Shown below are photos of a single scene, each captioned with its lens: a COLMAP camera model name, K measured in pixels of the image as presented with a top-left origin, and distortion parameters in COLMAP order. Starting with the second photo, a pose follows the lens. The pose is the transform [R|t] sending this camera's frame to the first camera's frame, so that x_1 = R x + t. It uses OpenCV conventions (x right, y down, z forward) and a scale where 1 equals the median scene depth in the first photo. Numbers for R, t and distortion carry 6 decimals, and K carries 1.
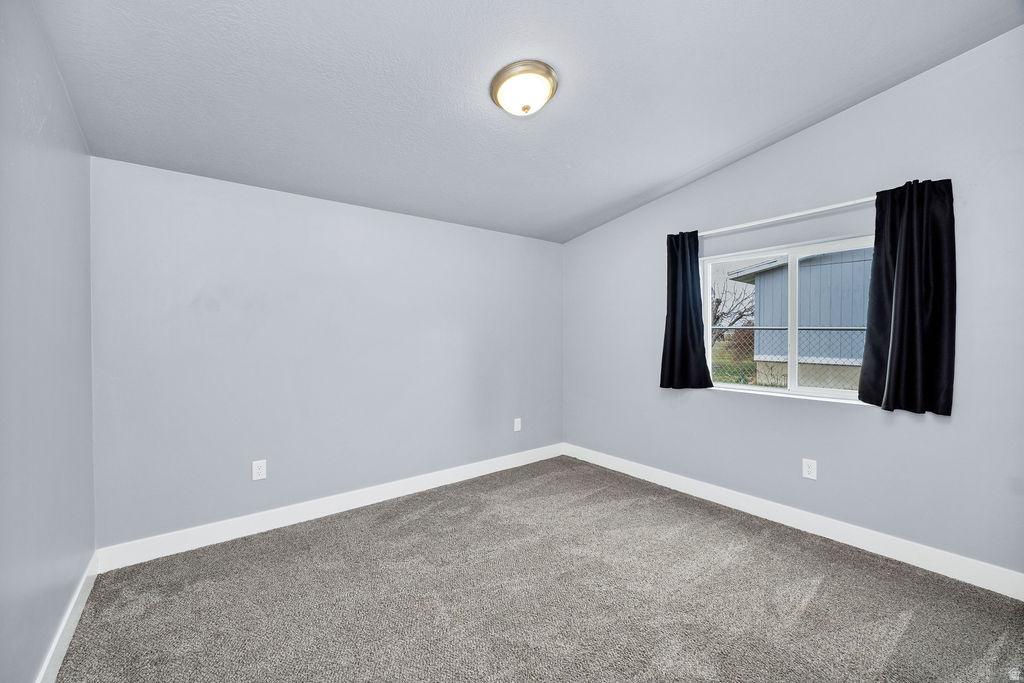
lens RADIAL K [[431.4, 0, 500.2], [0, 431.4, 333.3], [0, 0, 1]] dist [0.000232, -0.000363]
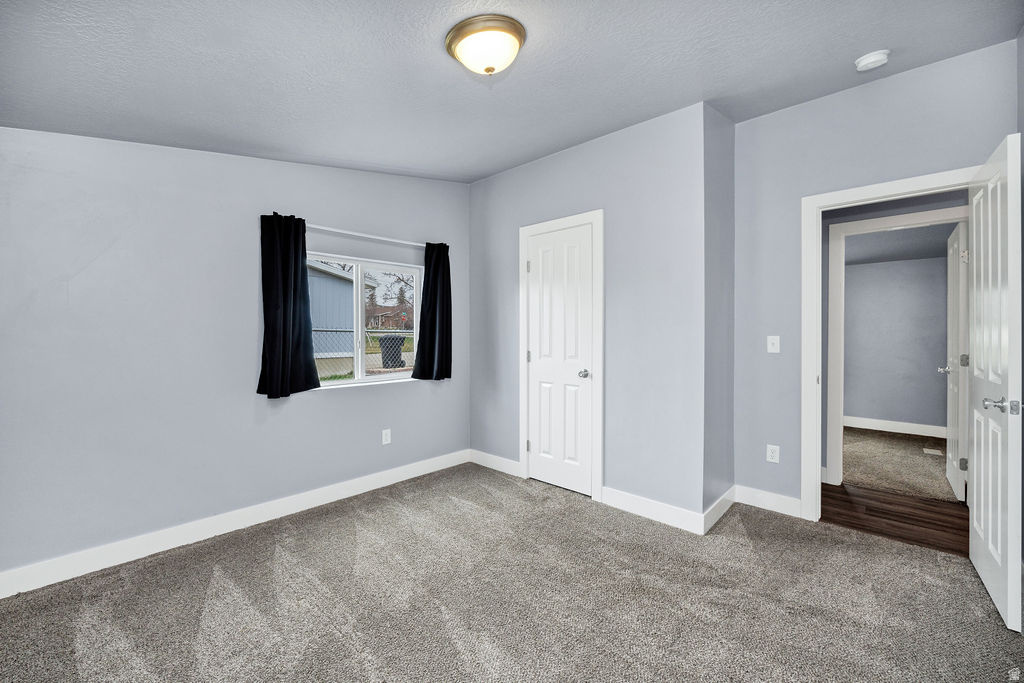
lens RADIAL K [[431.4, 0, 500.2], [0, 431.4, 333.3], [0, 0, 1]] dist [0.000232, -0.000363]
pose [[-0.202928, 0.001803, 0.979192, -0.559248], [-0.004688, 0.999985, -0.002813, 0.003799], [-0.979182, -0.005161, -0.202917, 0.827555]]
